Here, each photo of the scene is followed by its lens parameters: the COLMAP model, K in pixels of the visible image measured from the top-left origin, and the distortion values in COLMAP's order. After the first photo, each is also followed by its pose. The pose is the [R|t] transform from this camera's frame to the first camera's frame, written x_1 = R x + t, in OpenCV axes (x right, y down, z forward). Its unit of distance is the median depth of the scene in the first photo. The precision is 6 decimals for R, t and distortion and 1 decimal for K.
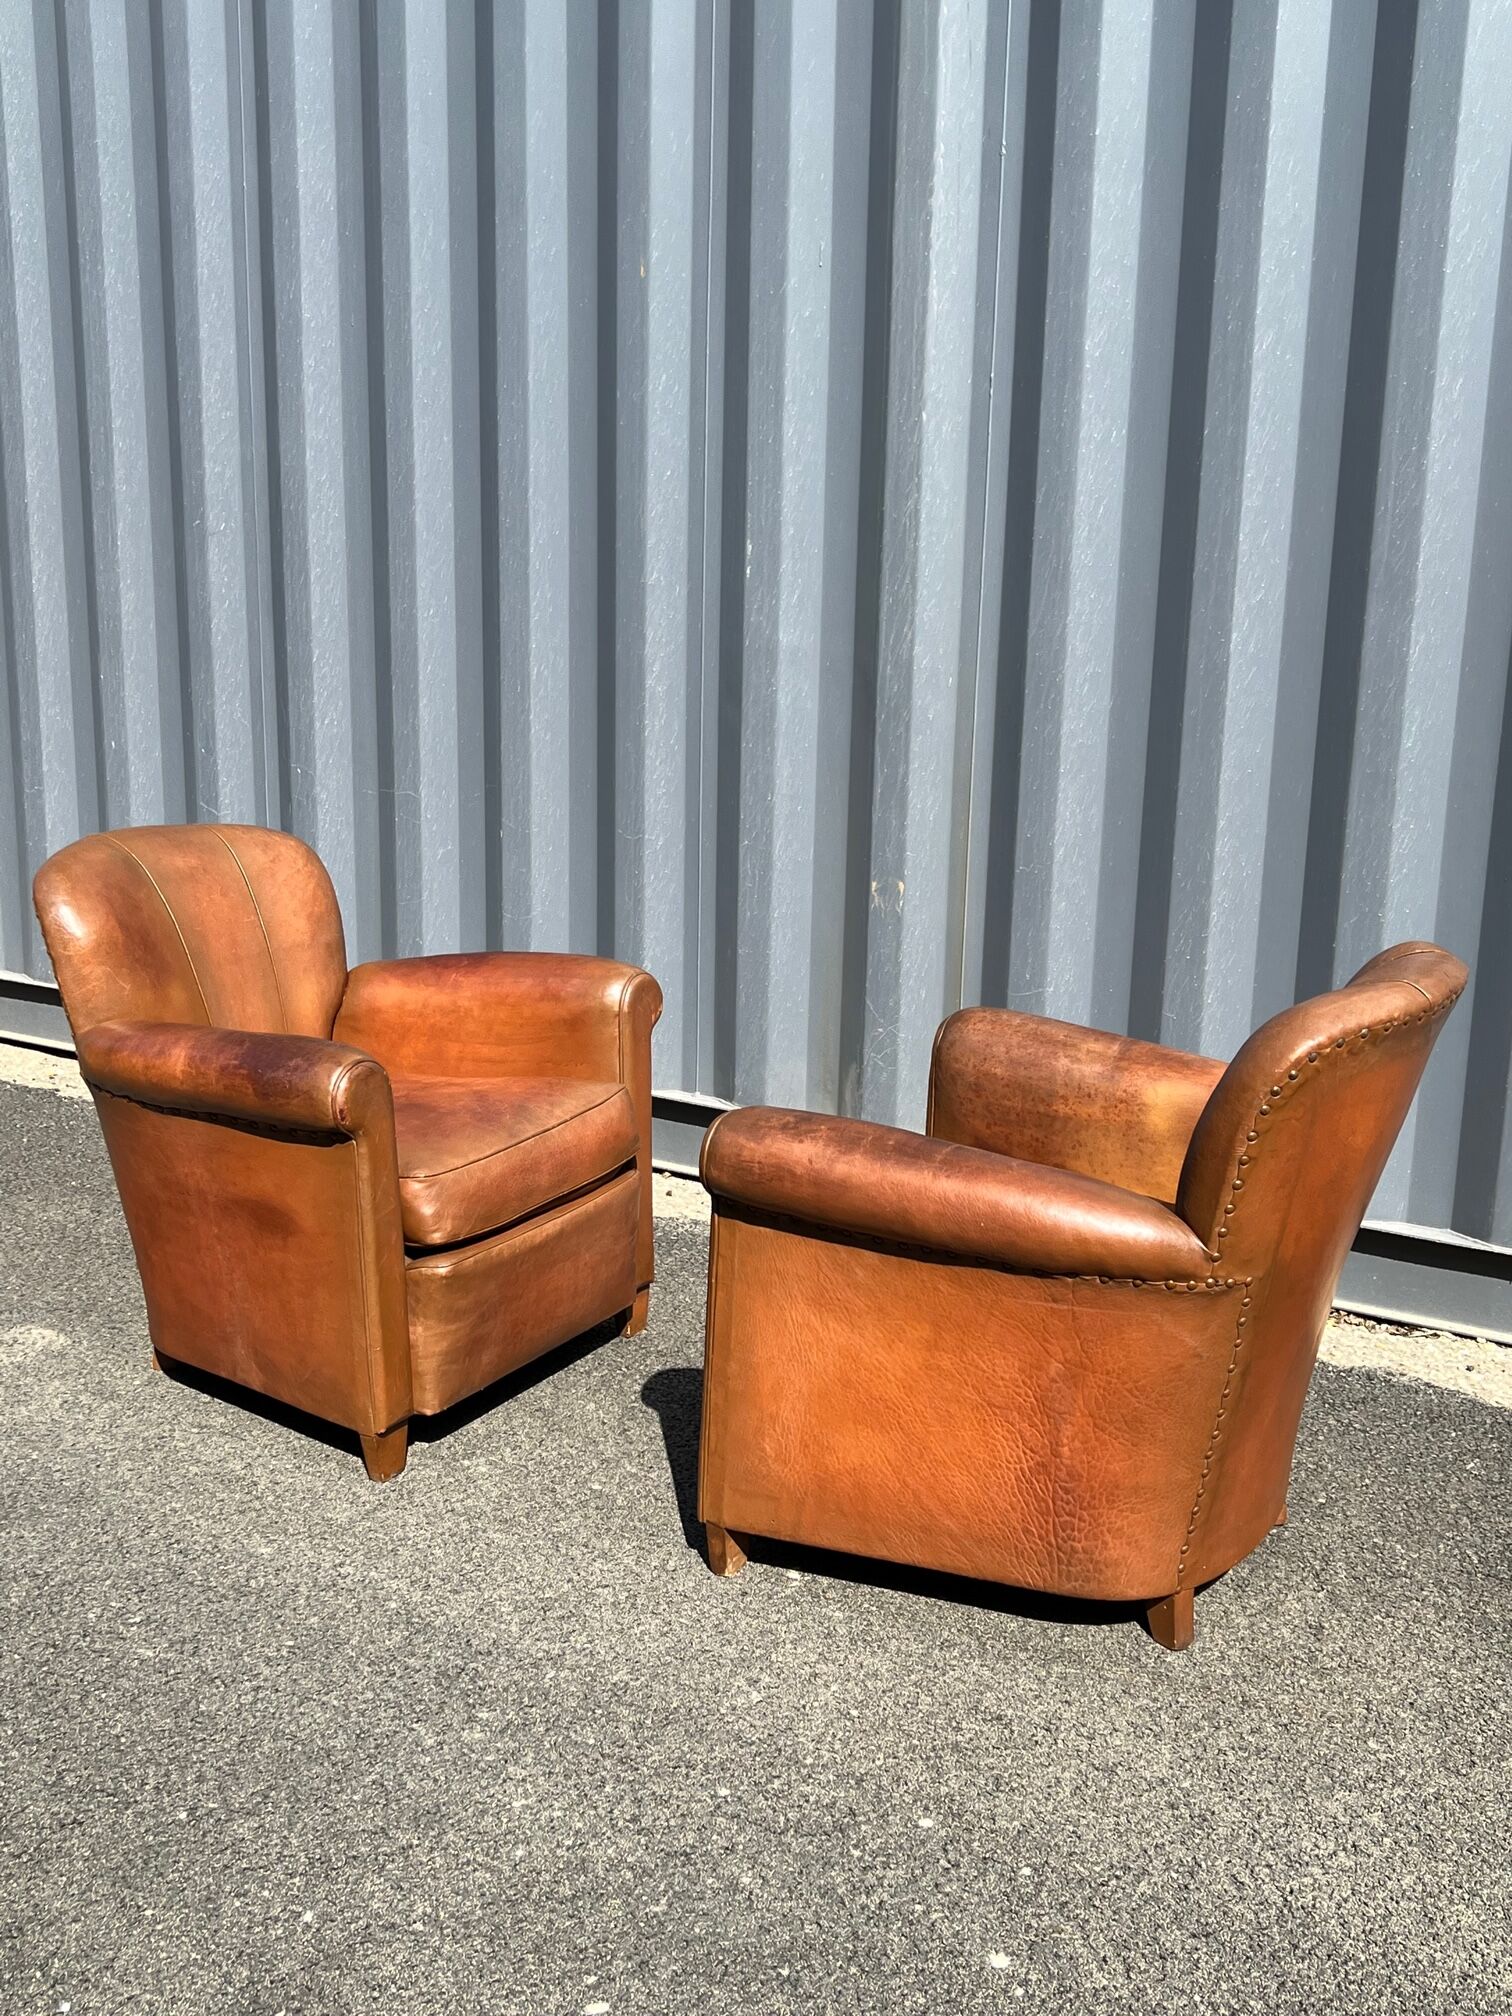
lens RADIAL K [[2090.4, 0, 747.6], [0, 2090.4, 1020.4], [0, 0, 1]] dist [0.214239, -0.698241]
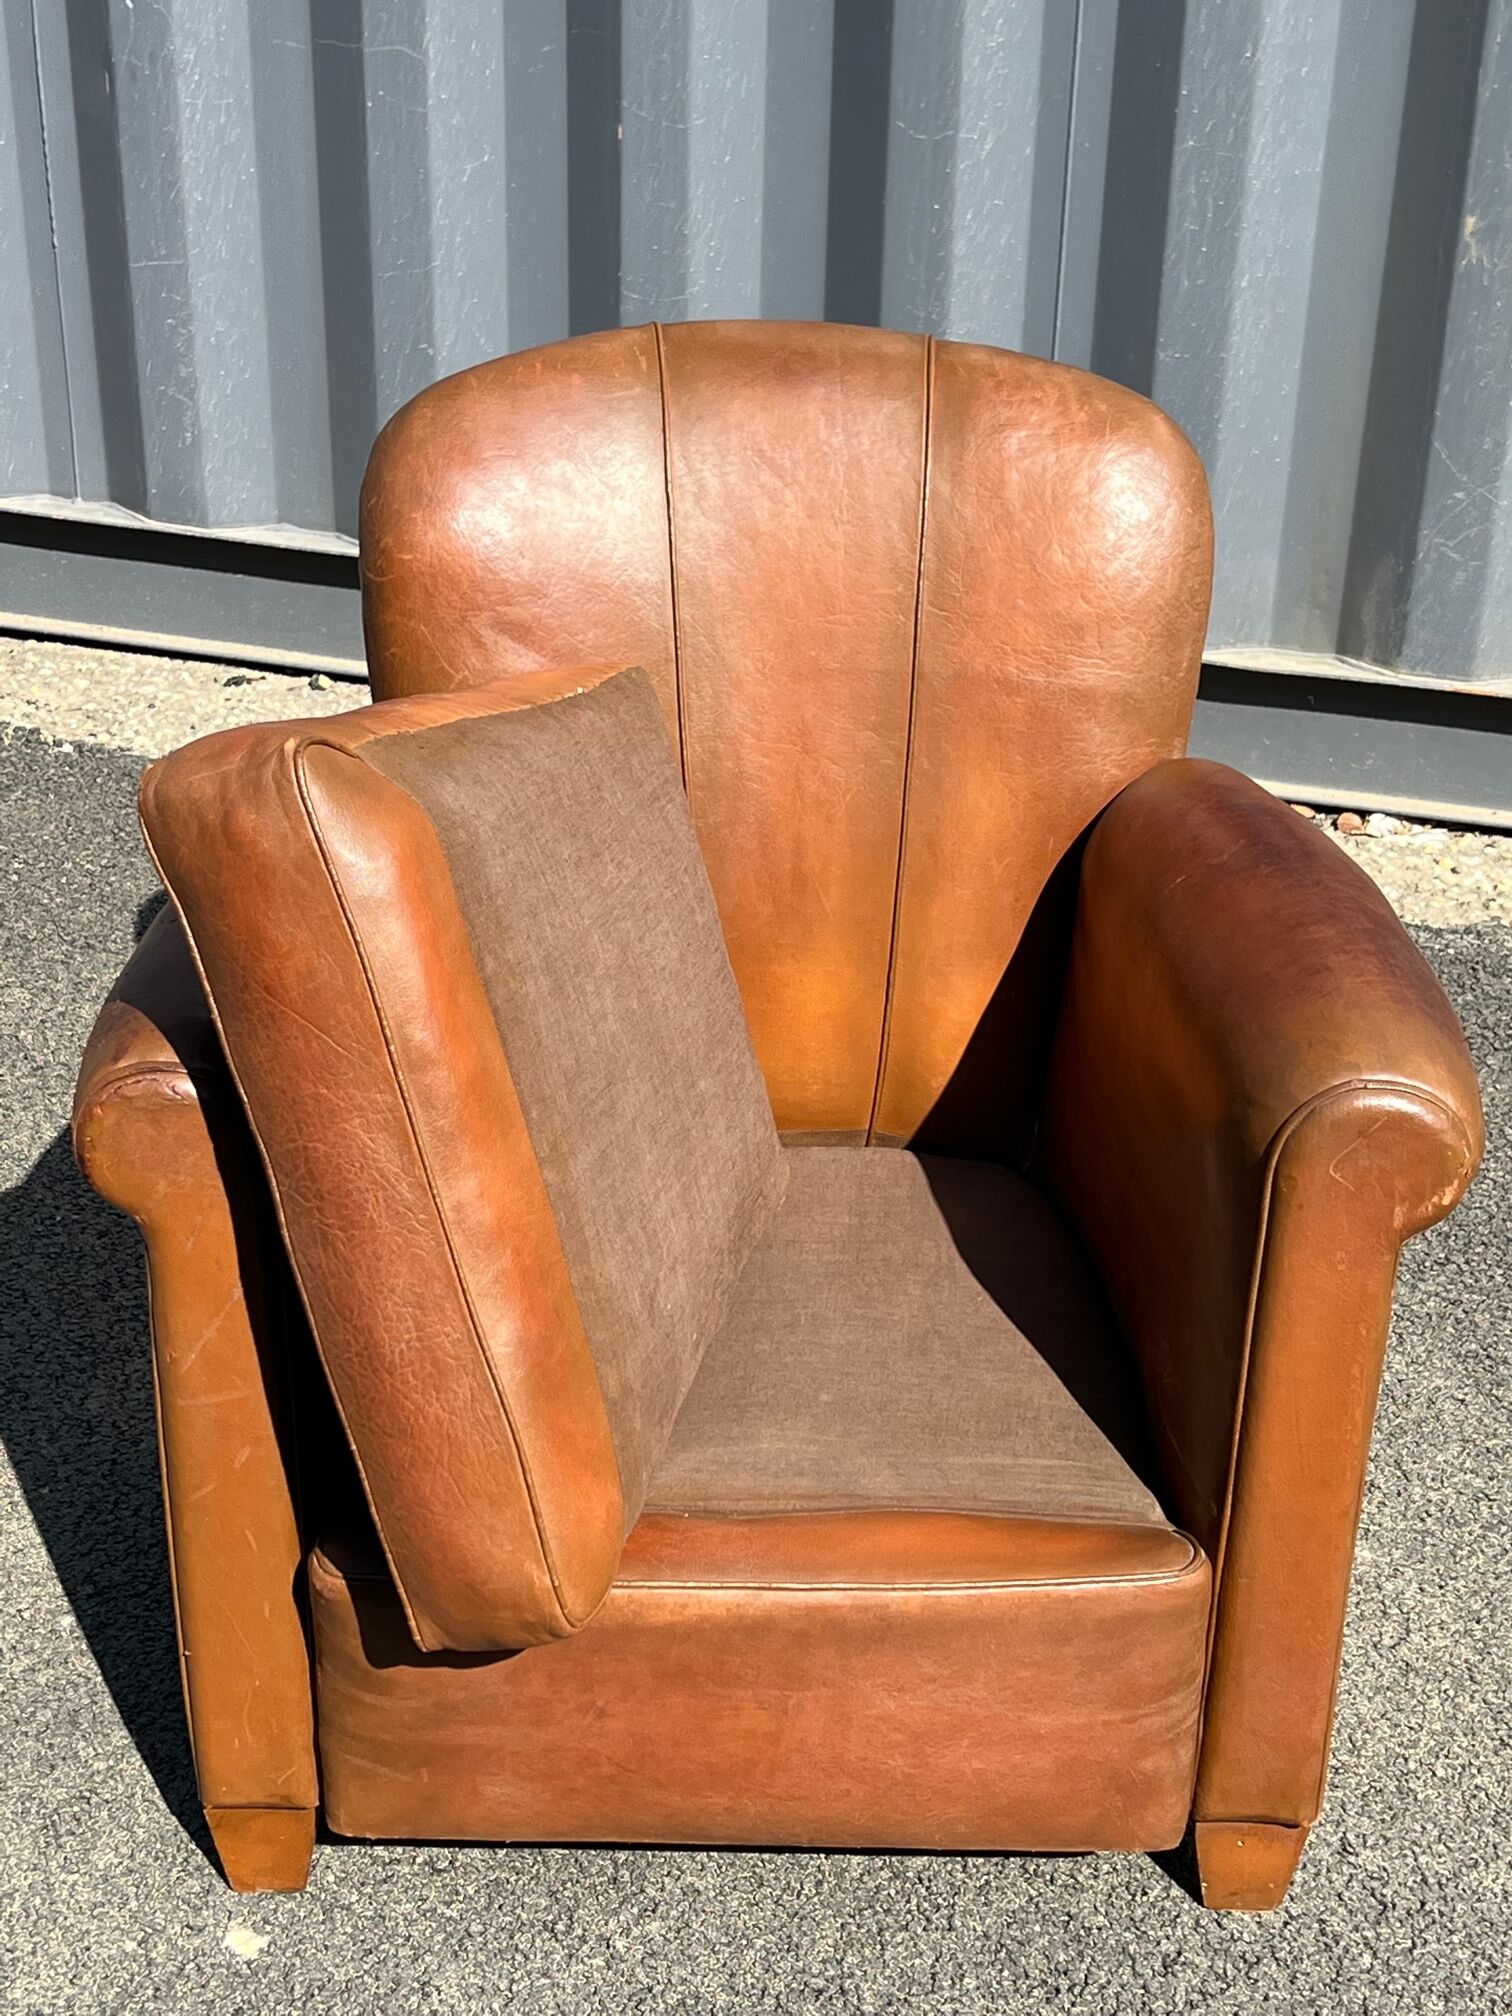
lens RADIAL K [[3157.1, 0, 733.7], [0, 3157.1, 1033.3], [0, 0, 1]] dist [0.214355, -0.751827]
pose [[0.963950, -0.129580, 0.232399, -0.359124], [0.059381, 0.956143, 0.286818, -0.121179], [-0.259372, -0.262678, 0.929369, 0.267310]]
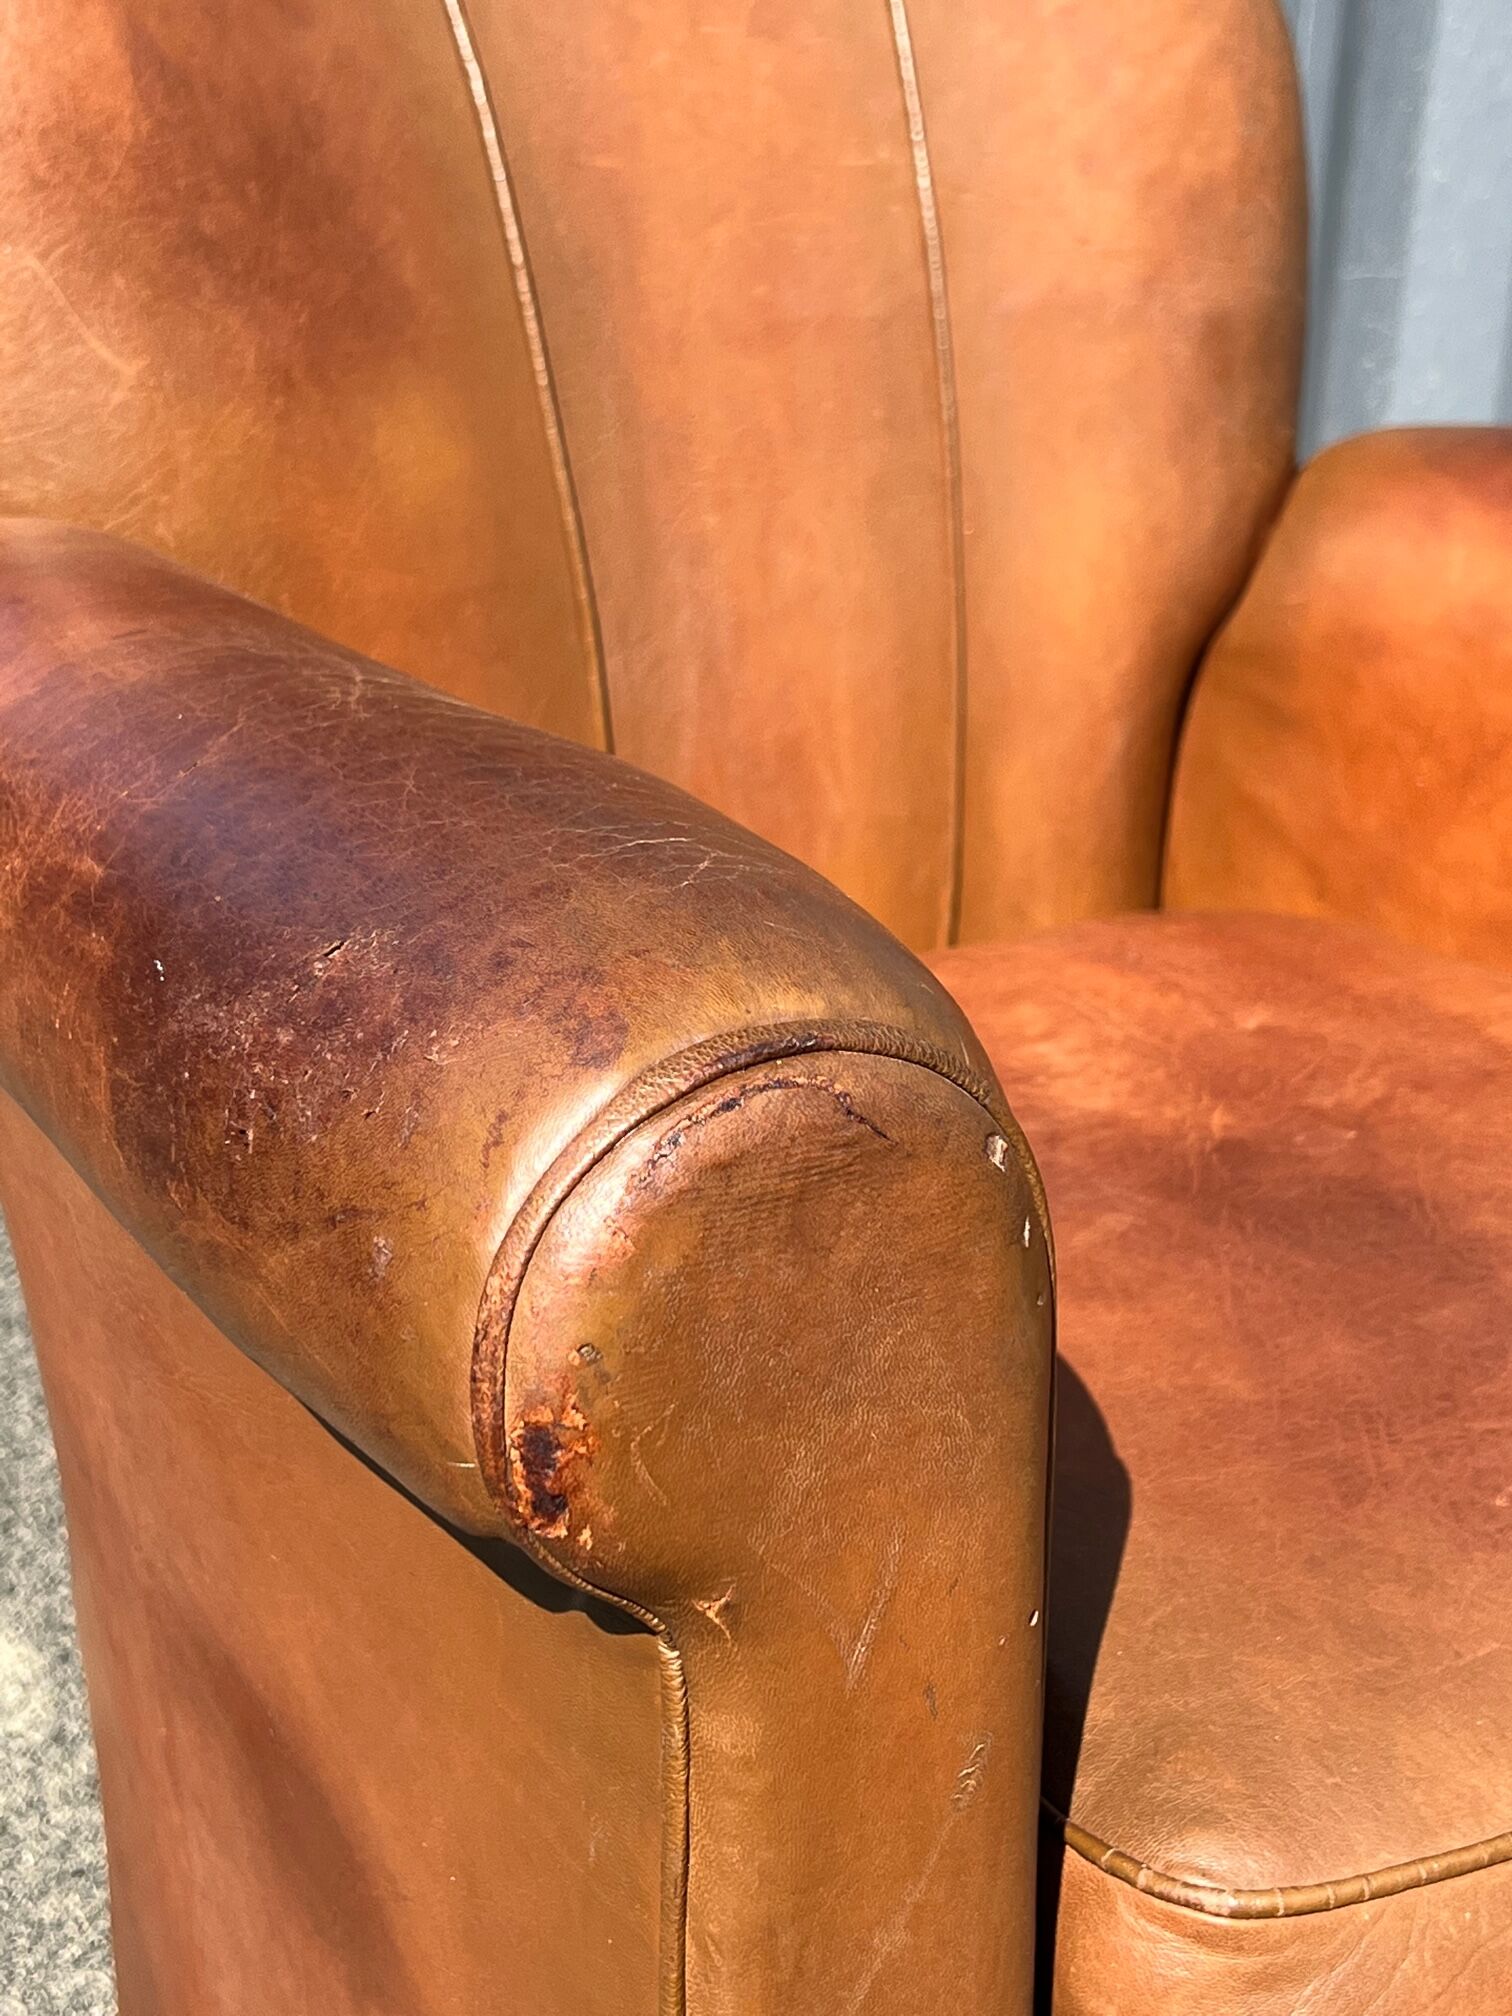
lens RADIAL K [[3214.8, 0, 749.7], [0, 3214.8, 970.6], [0, 0, 1]] dist [0.215302, -0.868007]
pose [[0.893176, 0.177119, -0.413359, -0.082852], [-0.133421, 0.982156, 0.132546, -0.006967], [0.429460, -0.063236, 0.900869, 0.628081]]
